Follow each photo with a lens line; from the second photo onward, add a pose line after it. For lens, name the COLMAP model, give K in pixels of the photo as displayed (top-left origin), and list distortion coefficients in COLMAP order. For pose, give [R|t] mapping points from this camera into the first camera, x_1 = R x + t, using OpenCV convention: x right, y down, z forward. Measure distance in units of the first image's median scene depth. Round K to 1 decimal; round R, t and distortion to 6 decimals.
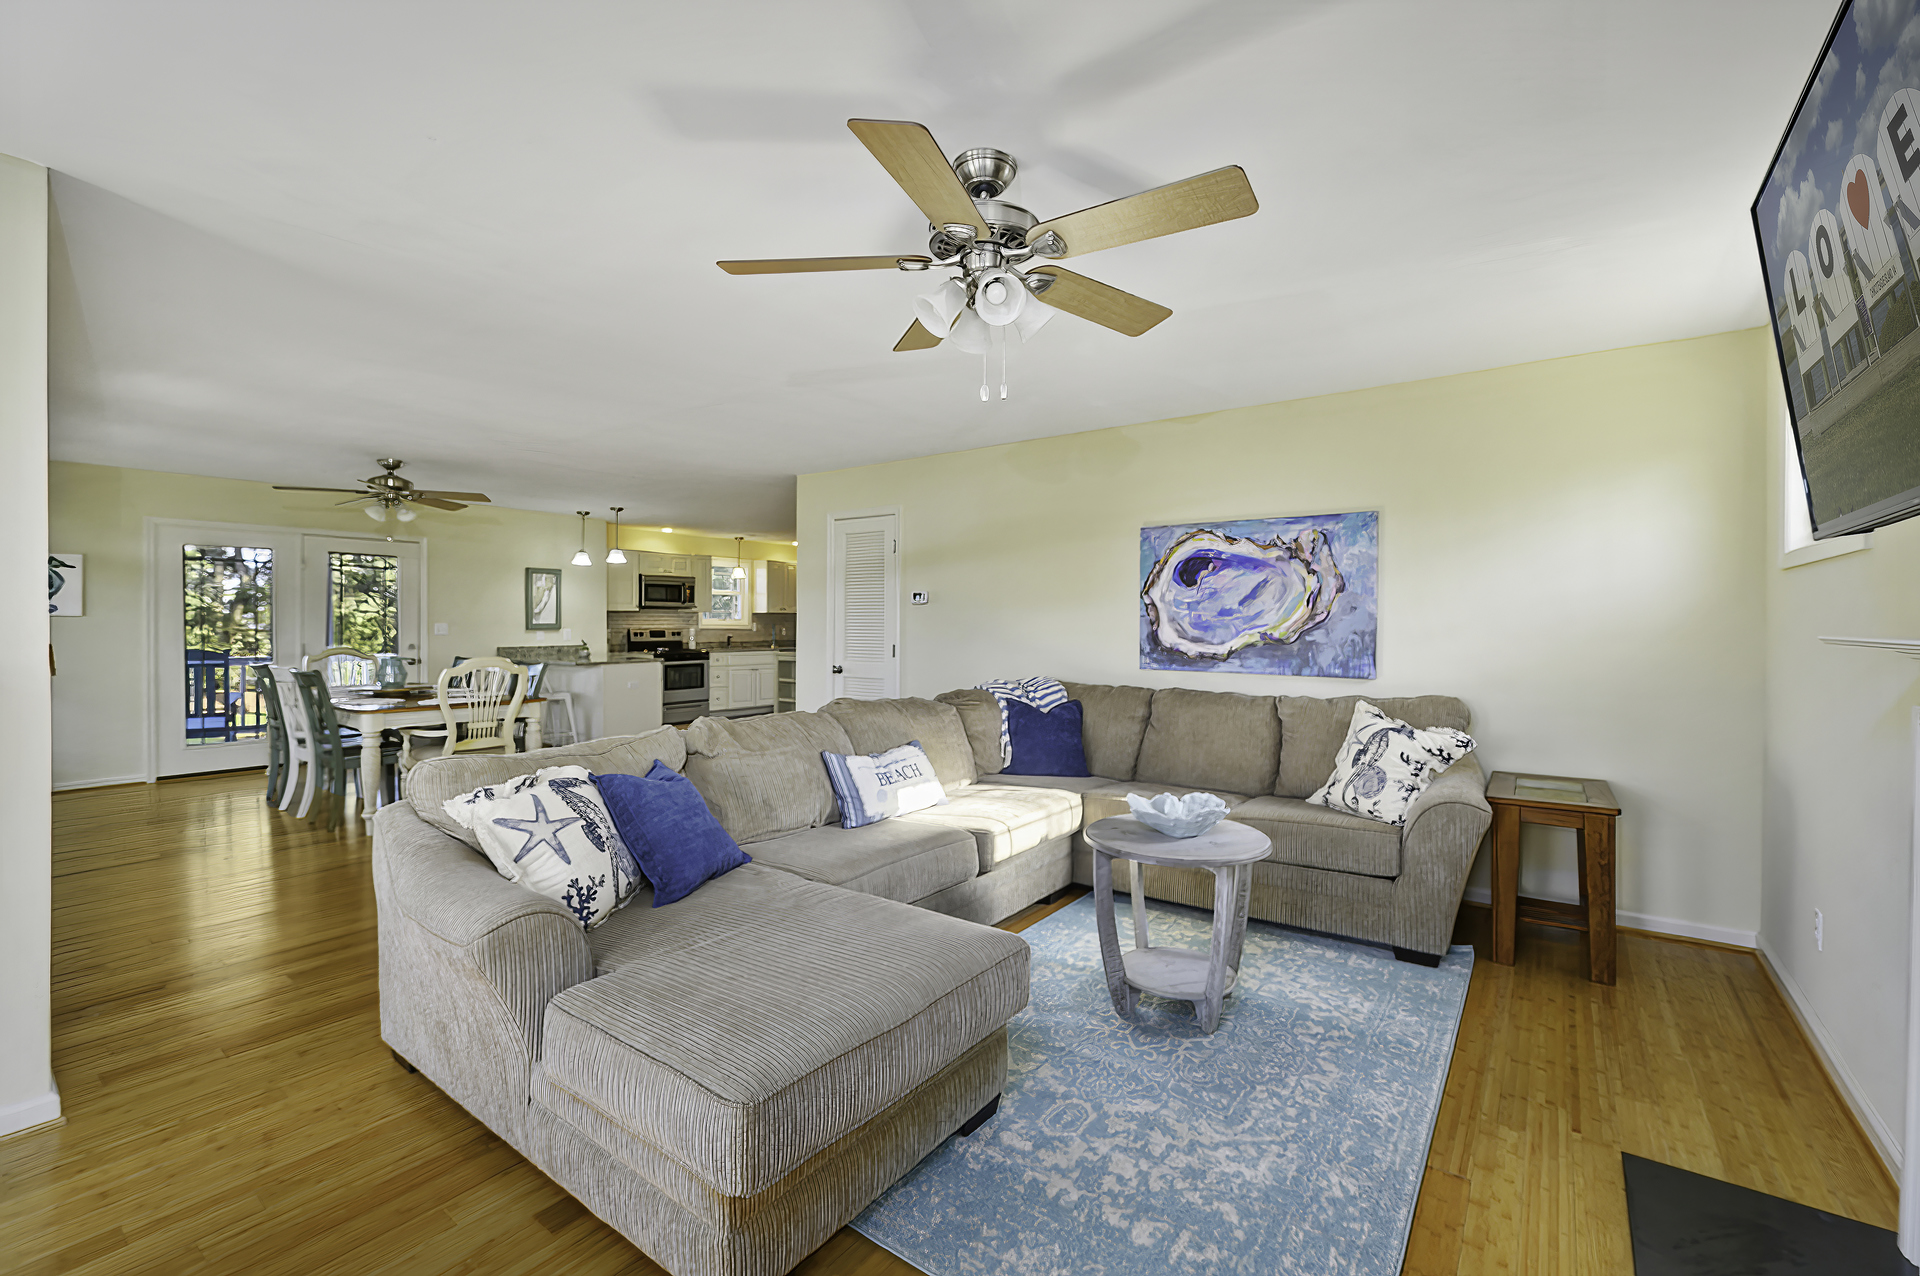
lens RADIAL K [[816.8, 0, 960.0], [0, 816.8, 638.0], [0, 0, 1]] dist [-0.000542, 0.000146]
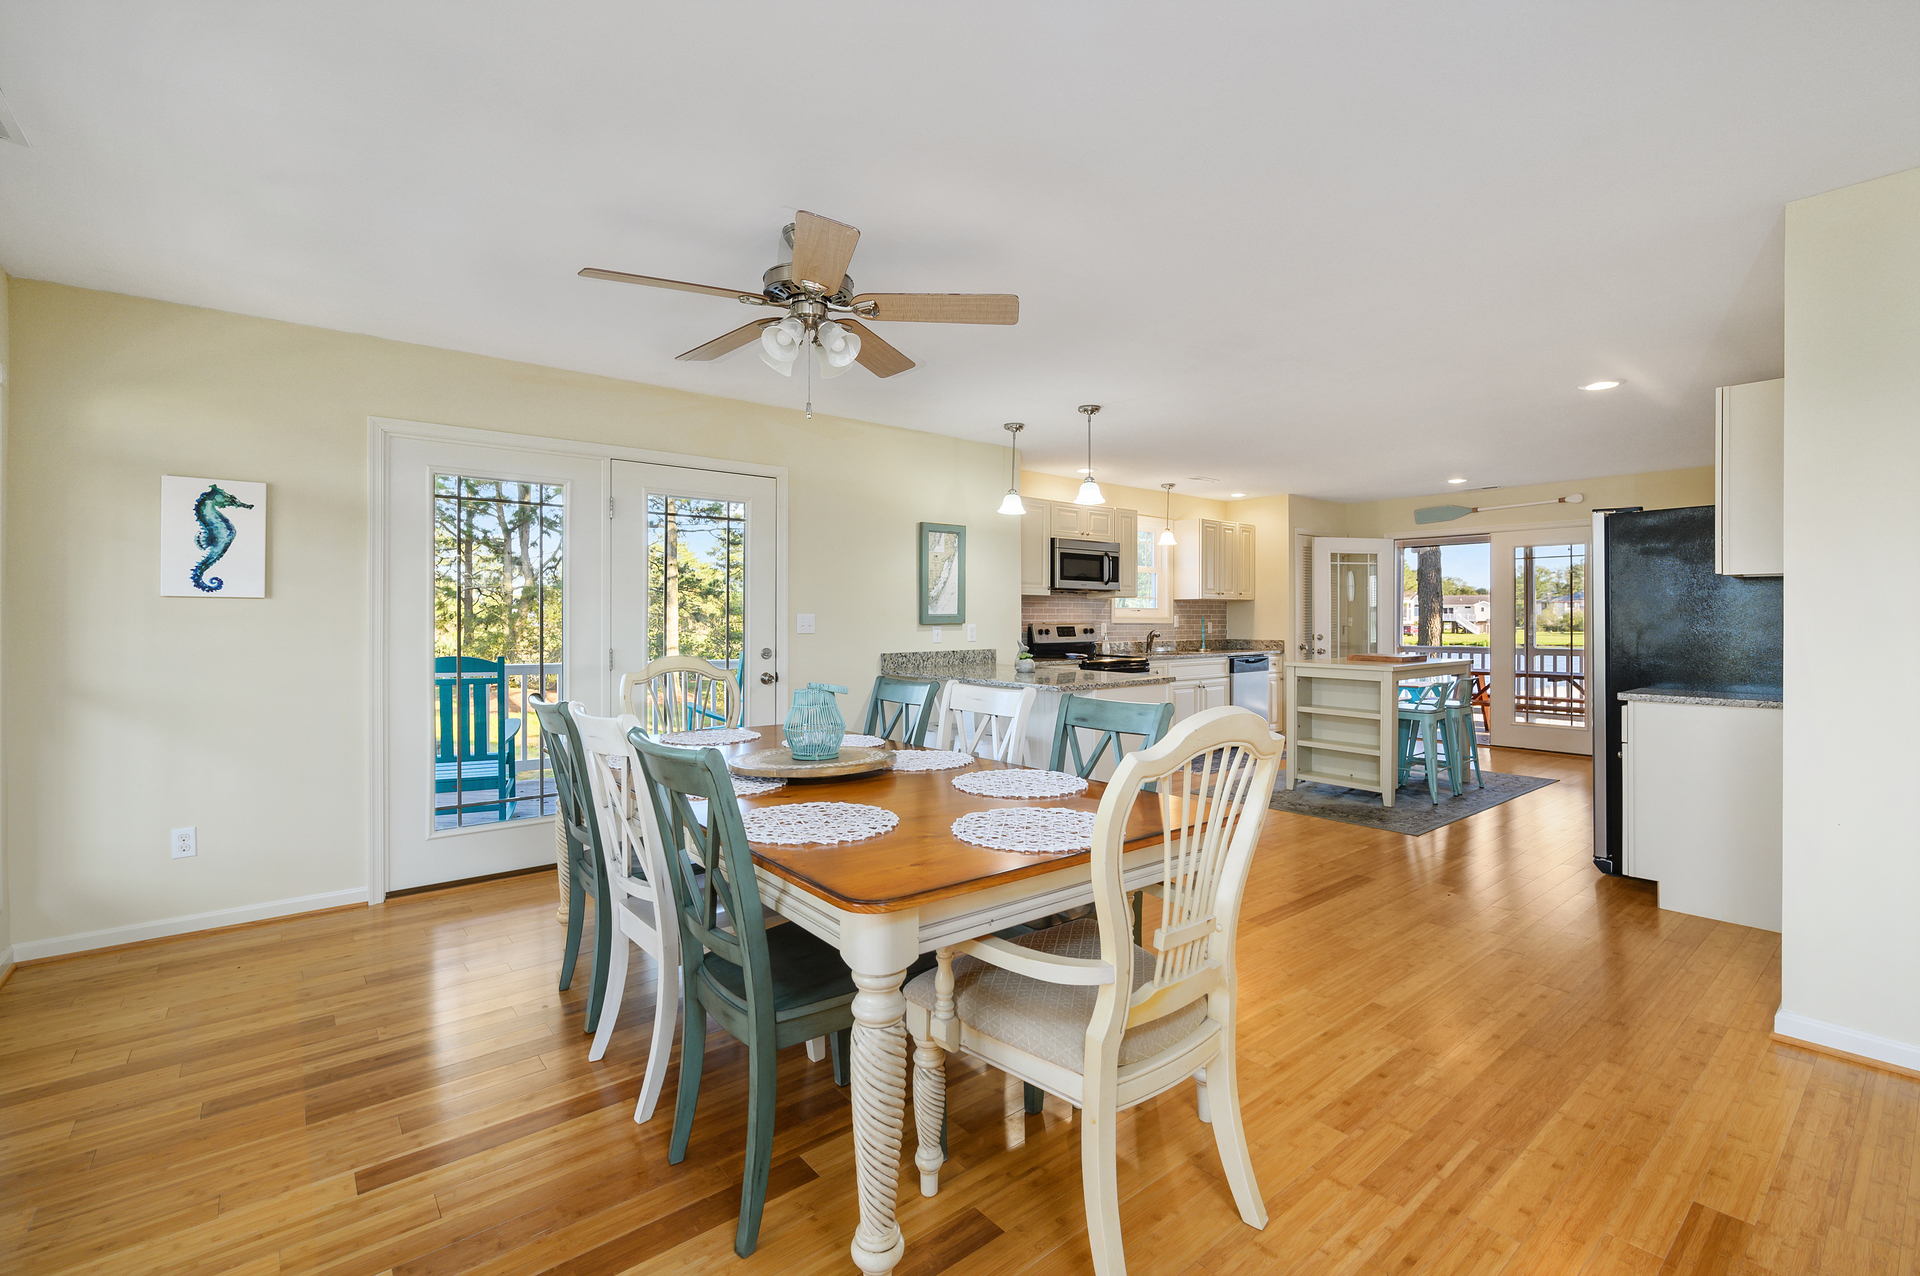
lens RADIAL K [[834.9, 0, 960.0], [0, 834.9, 638.0], [0, 0, 1]] dist [0.021410, 0.000002]
pose [[0.969618, 0.002016, -0.244615, -0.322534], [-0.001378, 0.999995, 0.002780, -0.001725], [0.244620, -0.002359, 0.969616, 0.372527]]
